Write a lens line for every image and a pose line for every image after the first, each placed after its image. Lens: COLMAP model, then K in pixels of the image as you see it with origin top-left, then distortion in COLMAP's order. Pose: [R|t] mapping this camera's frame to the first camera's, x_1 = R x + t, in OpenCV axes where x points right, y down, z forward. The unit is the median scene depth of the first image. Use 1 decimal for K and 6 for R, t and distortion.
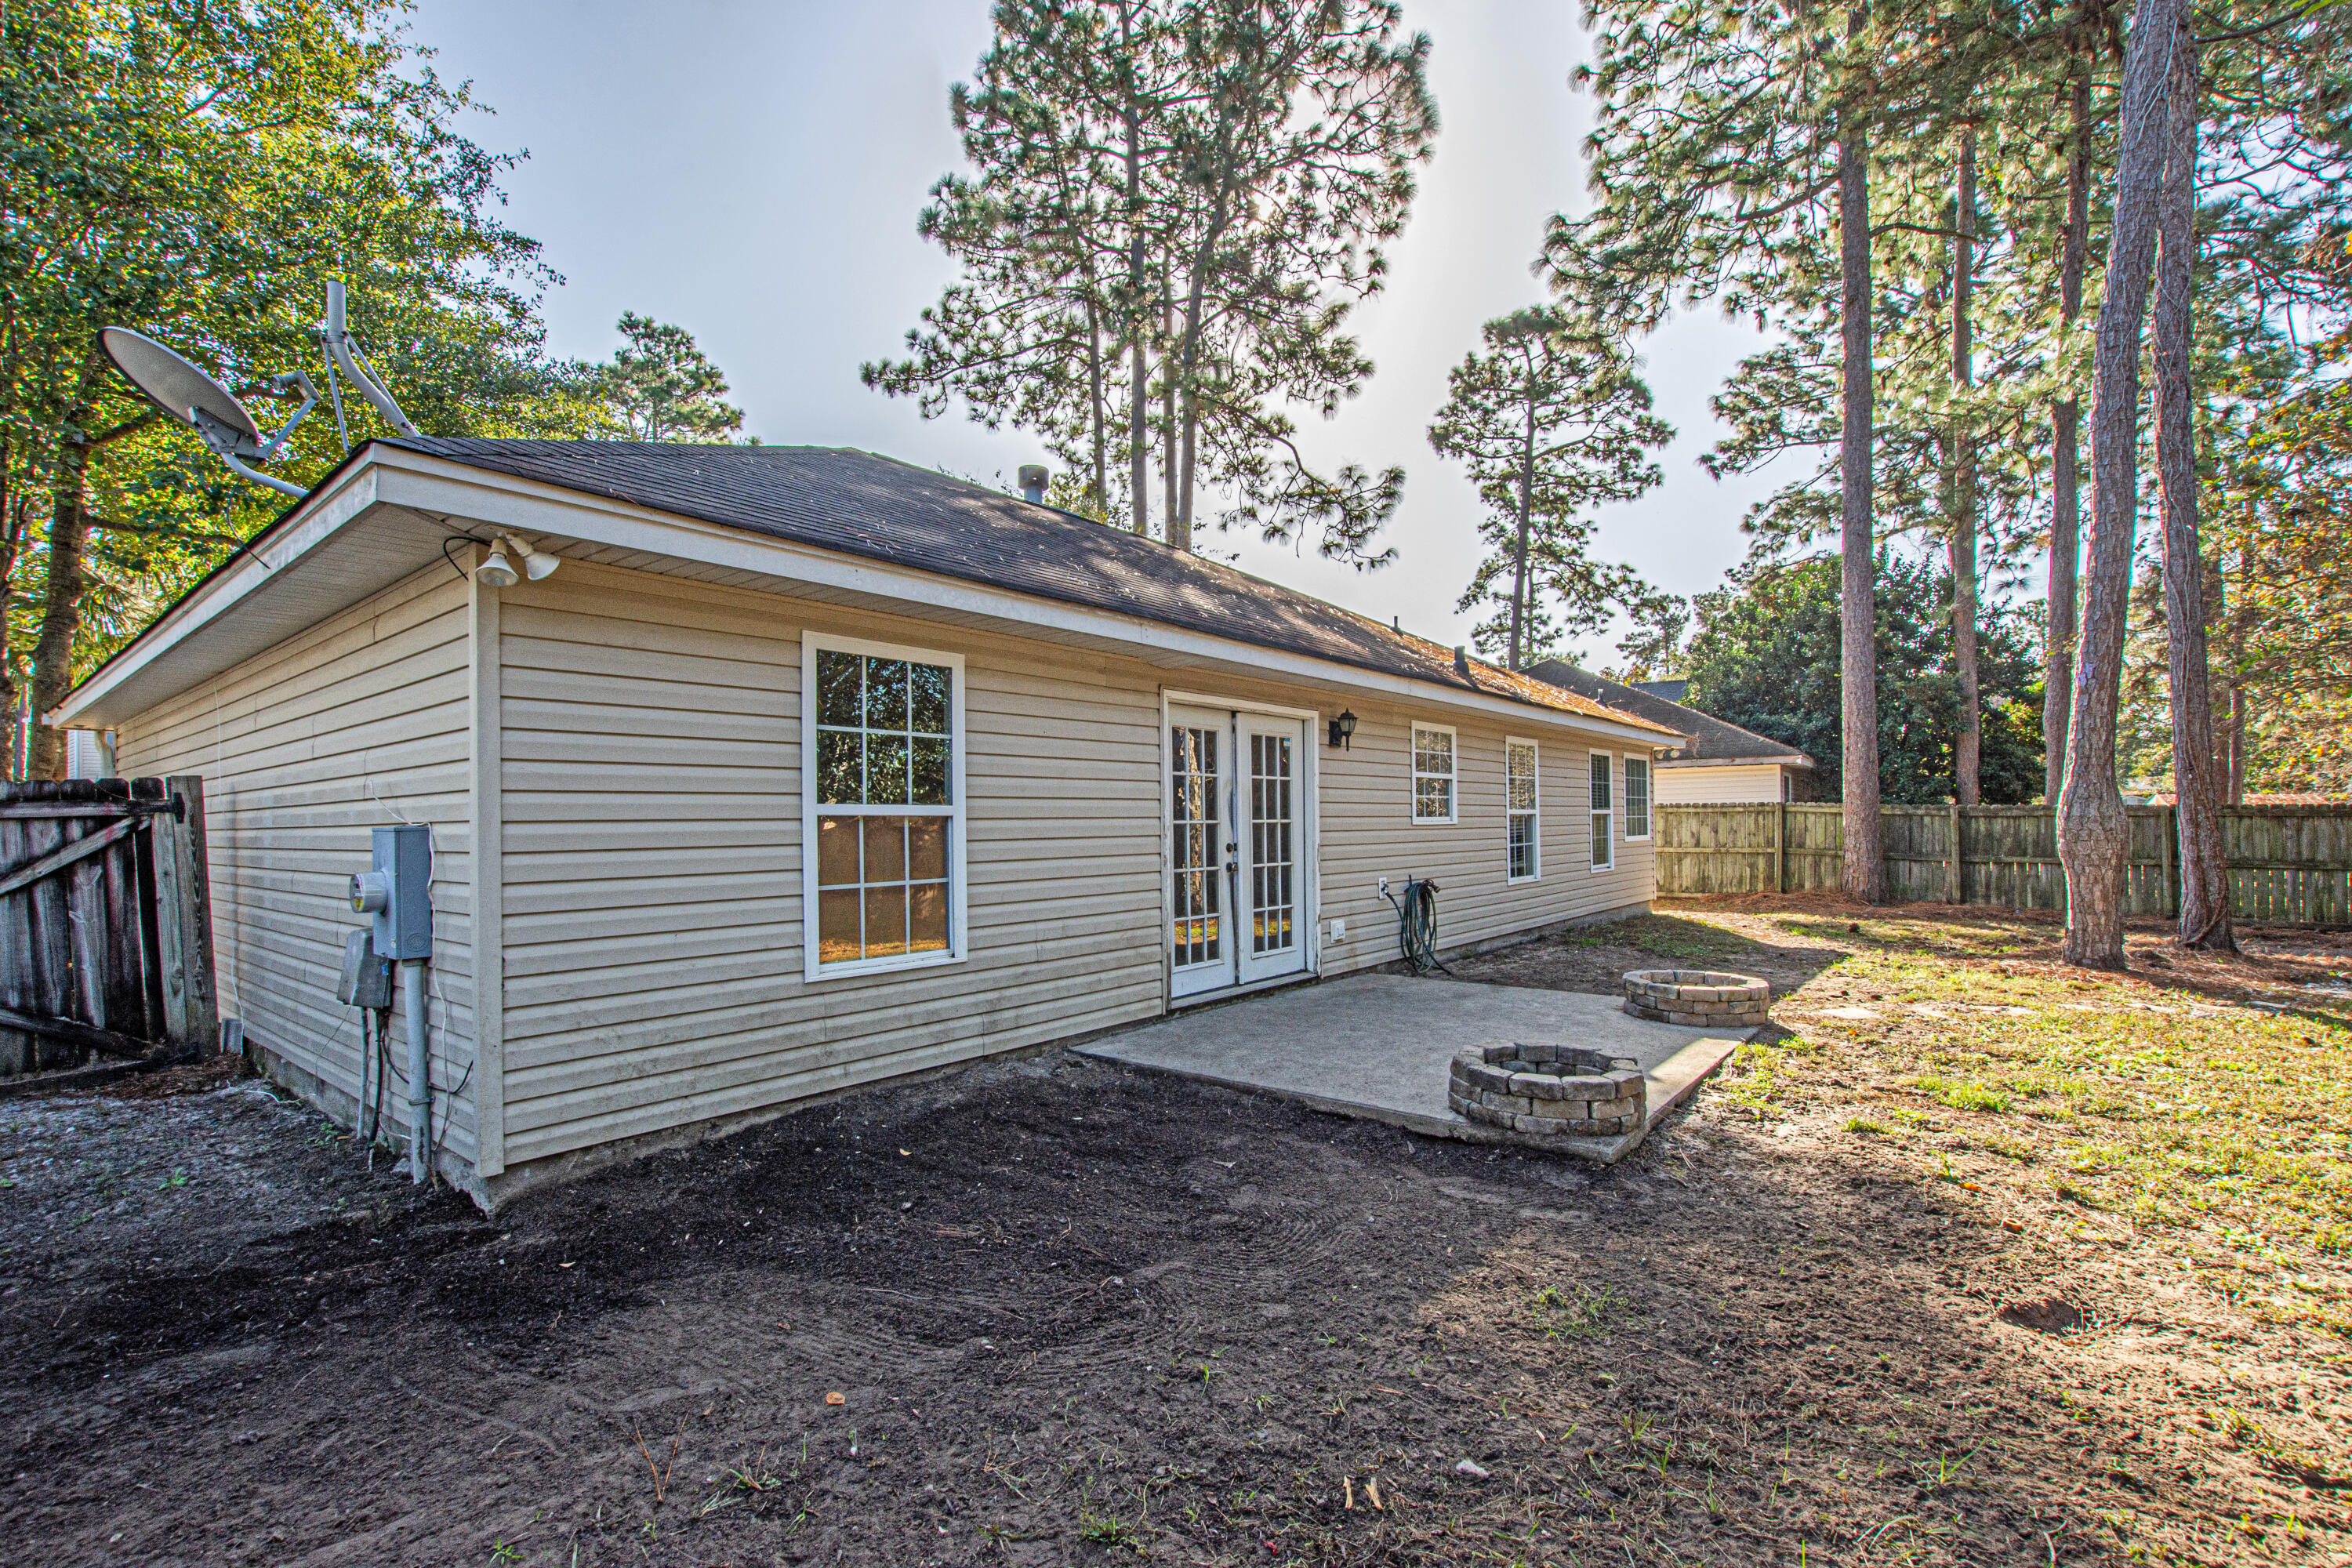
lens RADIAL K [[1050.7, 0, 1164.1], [0, 1050.7, 786.7], [0, 0, 1]] dist [-0.008152, 0.000092]
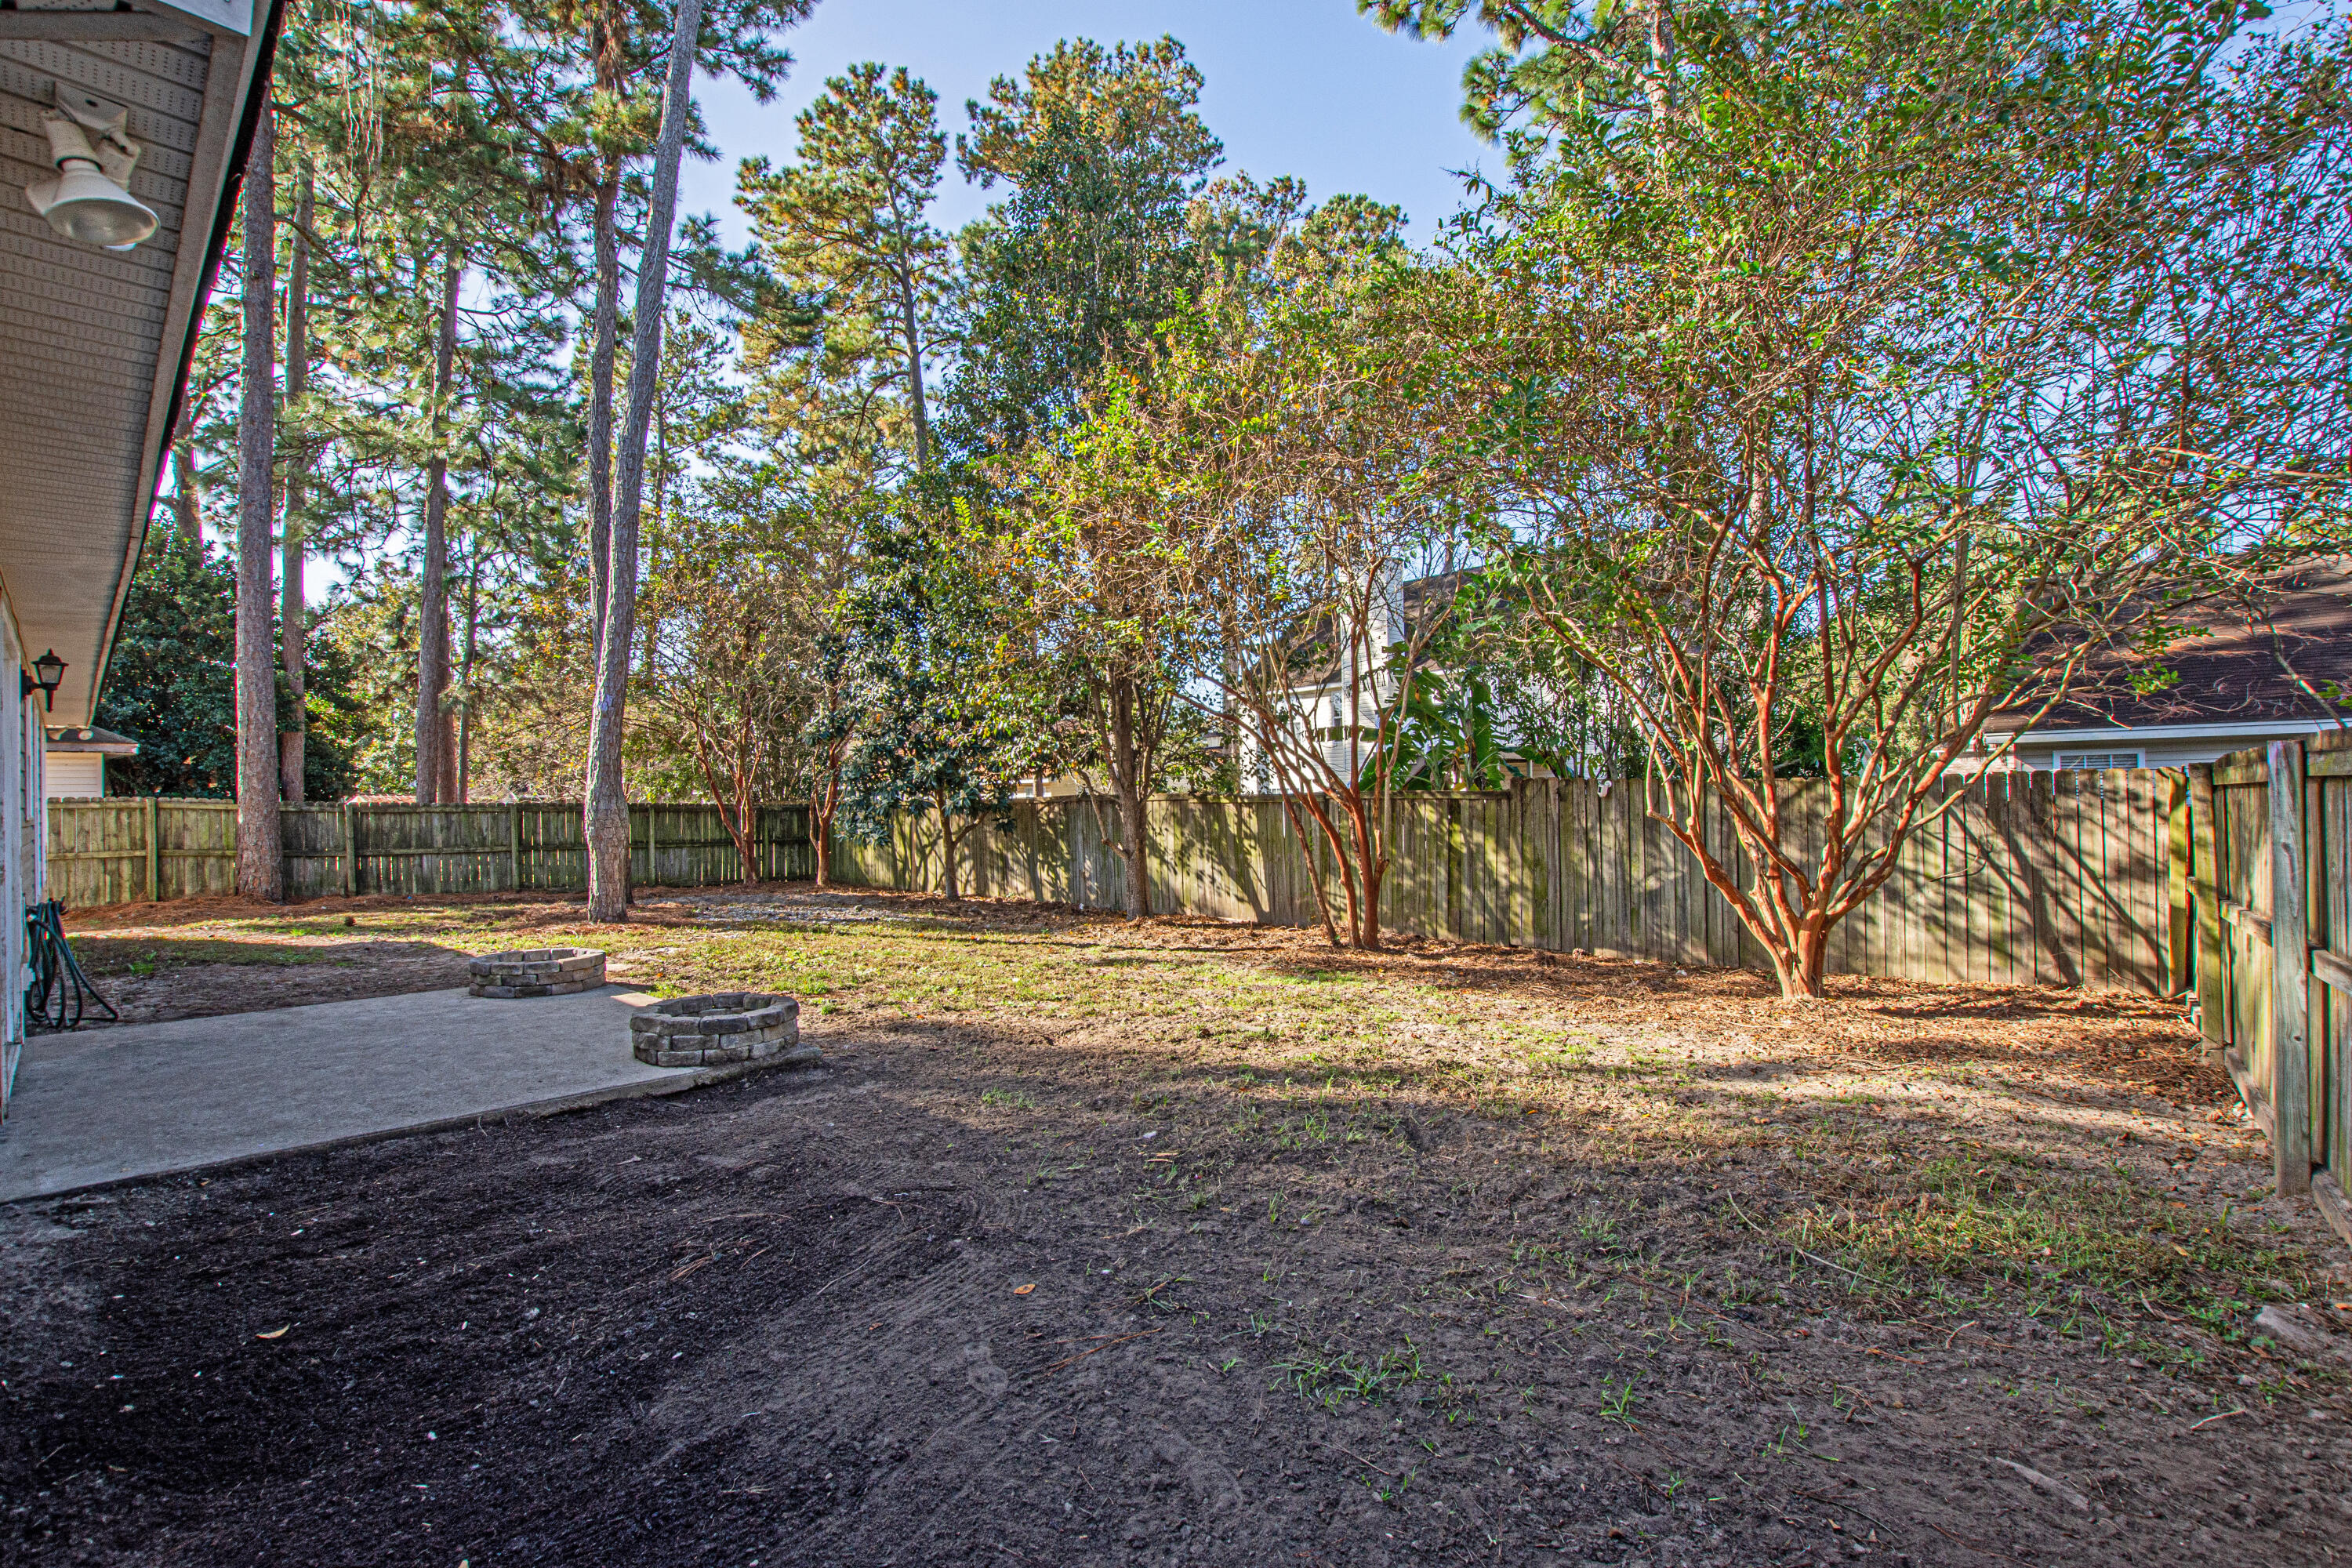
lens RADIAL K [[1050.7, 0, 1164.1], [0, 1050.7, 786.7], [0, 0, 1]] dist [-0.008152, 0.000092]
pose [[0.061408, 0.023985, 0.997825, -0.873237], [-0.021756, 0.999506, -0.022687, 0.030575], [-0.997876, -0.020315, 0.061899, 0.465281]]
